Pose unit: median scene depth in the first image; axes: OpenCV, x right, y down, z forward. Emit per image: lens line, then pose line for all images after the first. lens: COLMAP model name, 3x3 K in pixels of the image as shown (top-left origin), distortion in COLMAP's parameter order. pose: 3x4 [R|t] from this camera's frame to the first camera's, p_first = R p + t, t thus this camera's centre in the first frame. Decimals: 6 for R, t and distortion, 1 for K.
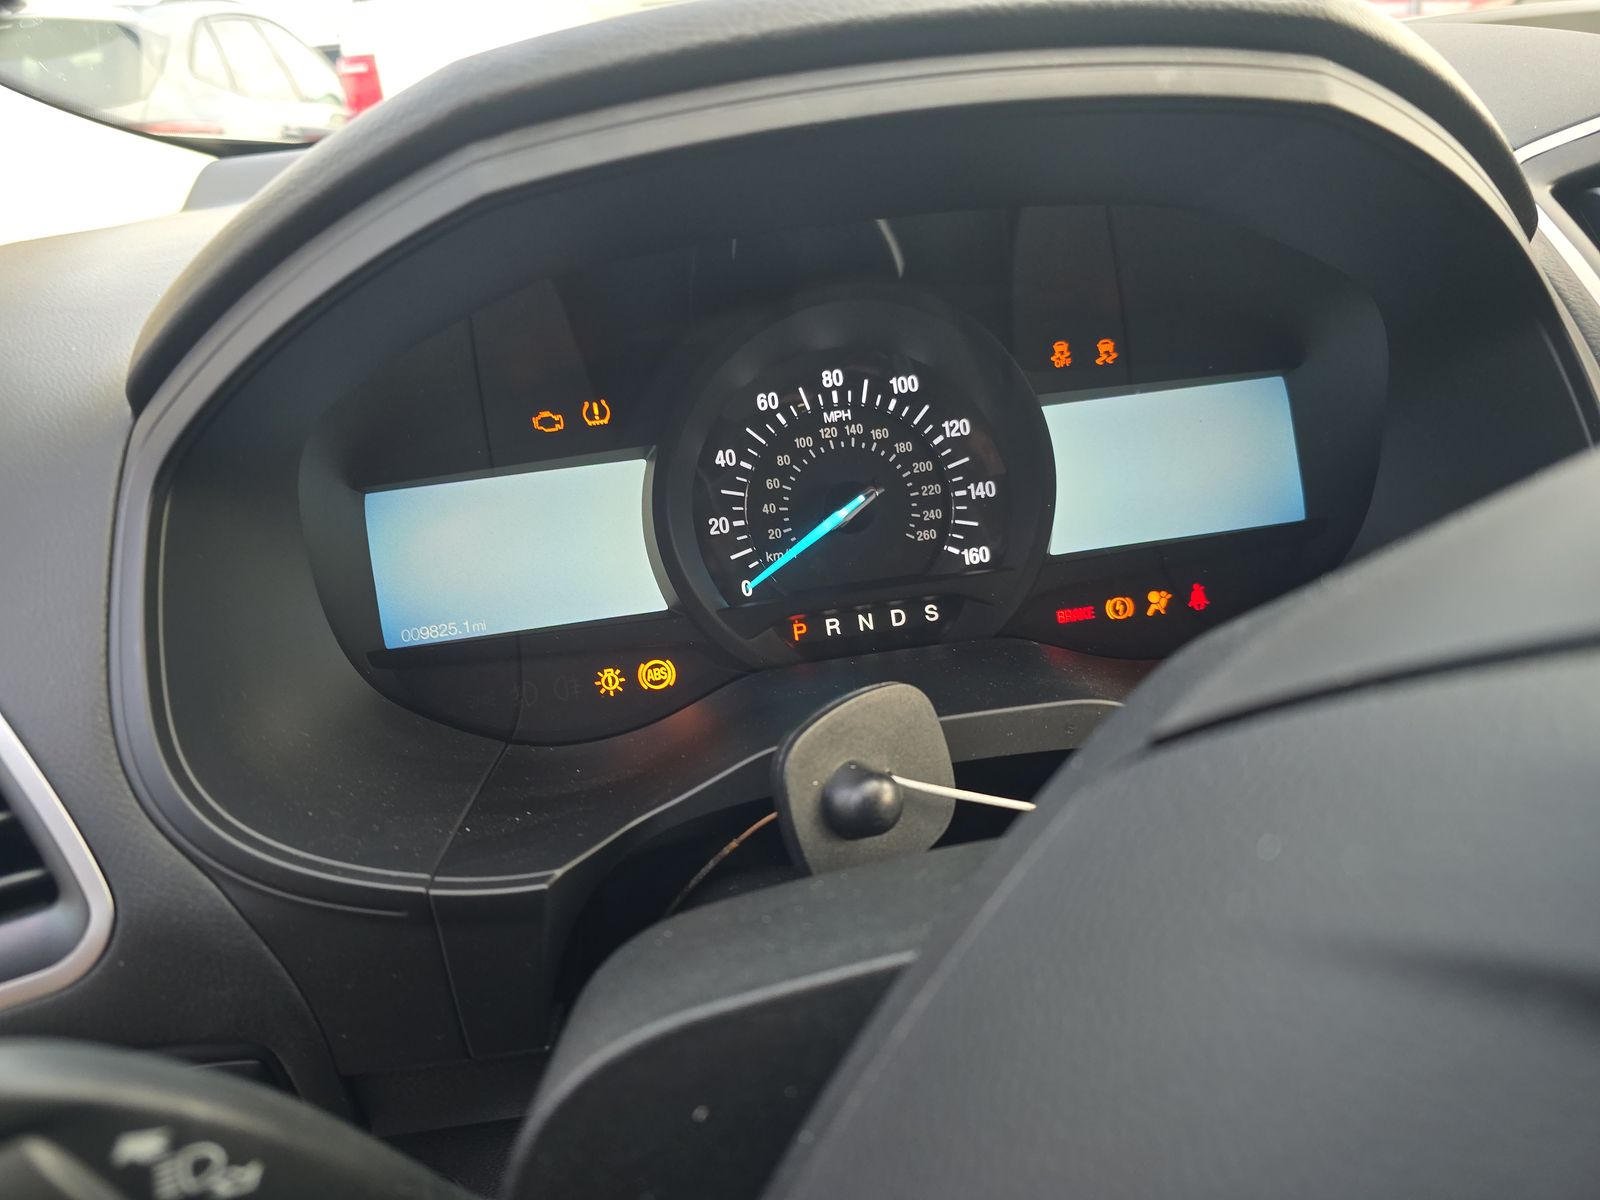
lens RADIAL K [[1084.0, 0, 798.5], [0, 1084.0, 655.4], [0, 0, 1]] dist [0.003726, 0.000565]
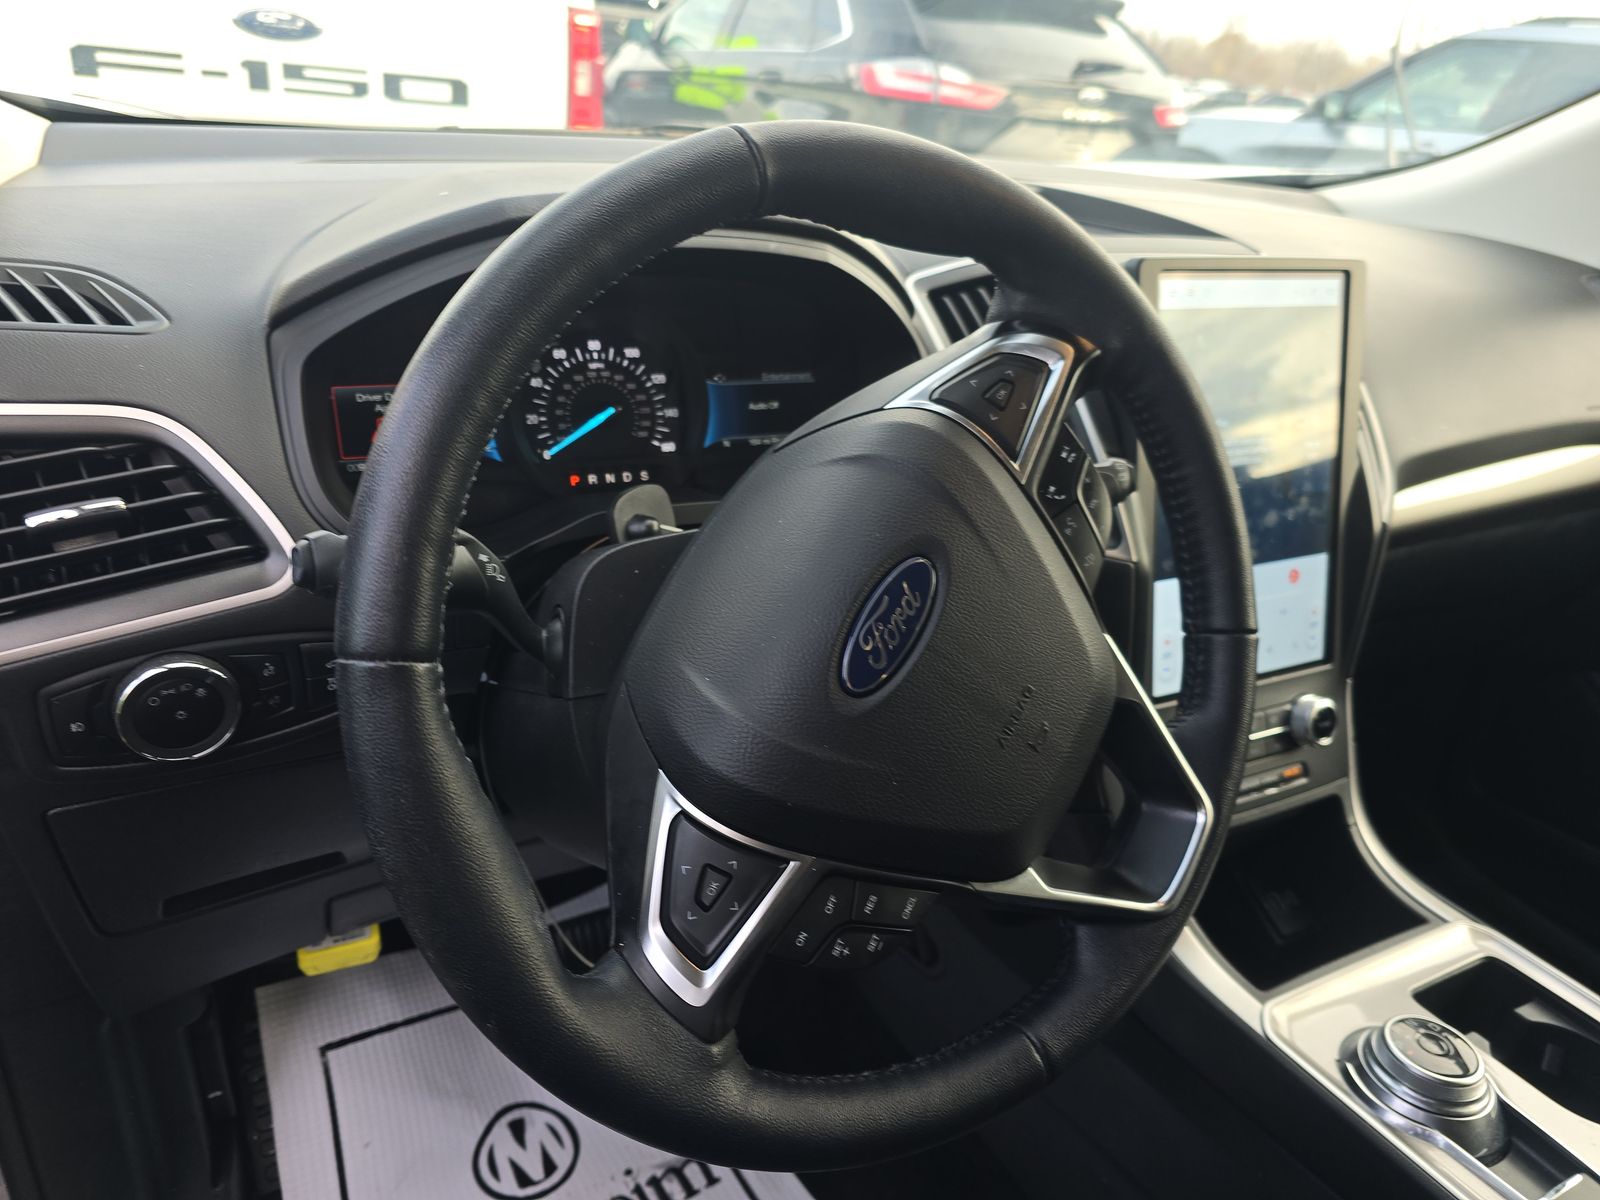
lens RADIAL K [[1116.6, 0, 770.5], [0, 1116.6, 600.7], [0, 0, 1]] dist [0.058784, -0.051749]
pose [[0.935320, 0.023262, 0.353038, -0.352055], [-0.007063, 0.998865, -0.047102, 0.267048], [-0.353733, 0.041562, 0.934423, -0.874048]]
